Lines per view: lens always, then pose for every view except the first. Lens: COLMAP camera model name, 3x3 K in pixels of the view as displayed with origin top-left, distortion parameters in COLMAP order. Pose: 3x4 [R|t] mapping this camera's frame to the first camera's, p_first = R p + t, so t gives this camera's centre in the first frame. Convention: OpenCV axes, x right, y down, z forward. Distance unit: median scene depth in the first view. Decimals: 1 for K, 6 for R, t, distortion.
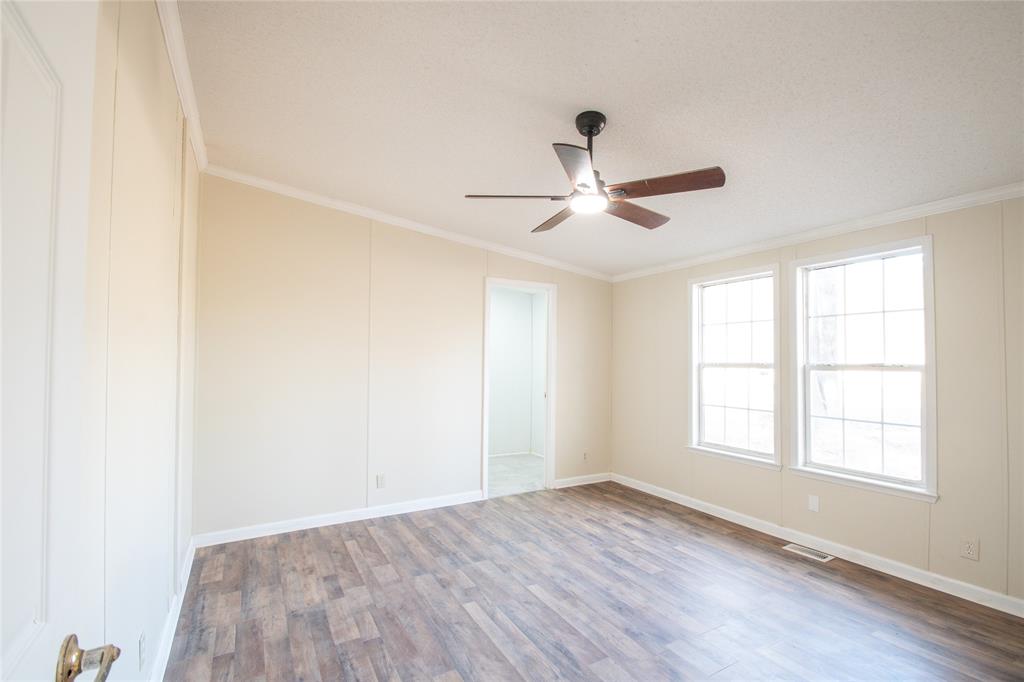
lens RADIAL K [[463.6, 0, 514.0], [0, 463.6, 351.5], [0, 0, 1]] dist [0.002496, -0.011714]
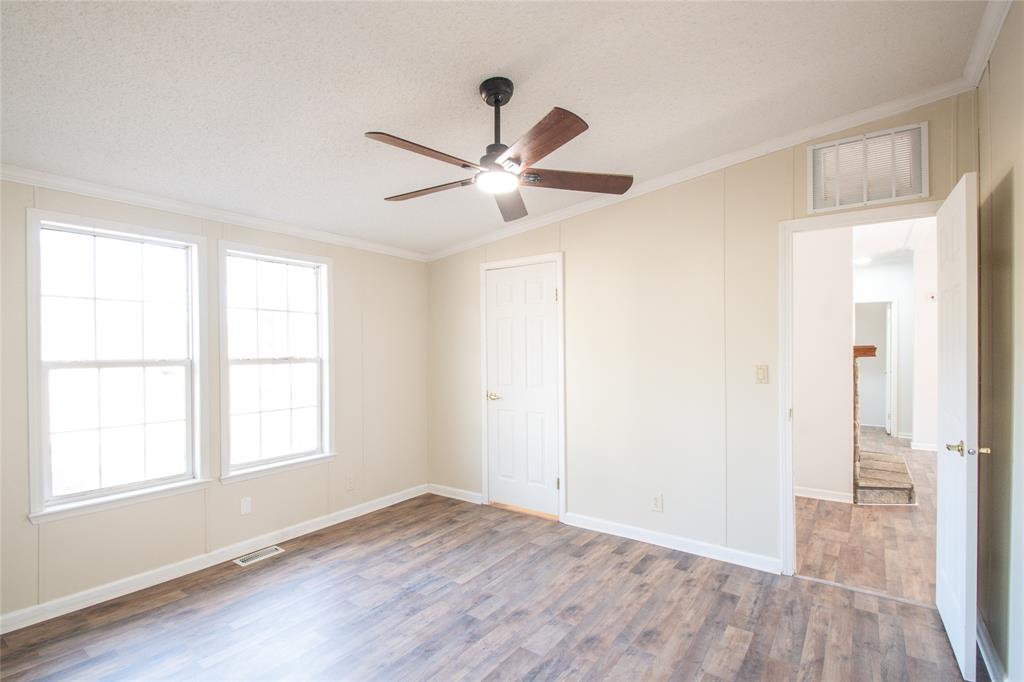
lens RADIAL K [[463.6, 0, 514.0], [0, 463.6, 351.5], [0, 0, 1]] dist [0.002496, -0.011714]
pose [[-0.411342, 0.004466, 0.911470, -0.450506], [-0.005627, 0.999956, -0.007439, 0.017063], [-0.911464, -0.008189, -0.411299, 0.912001]]
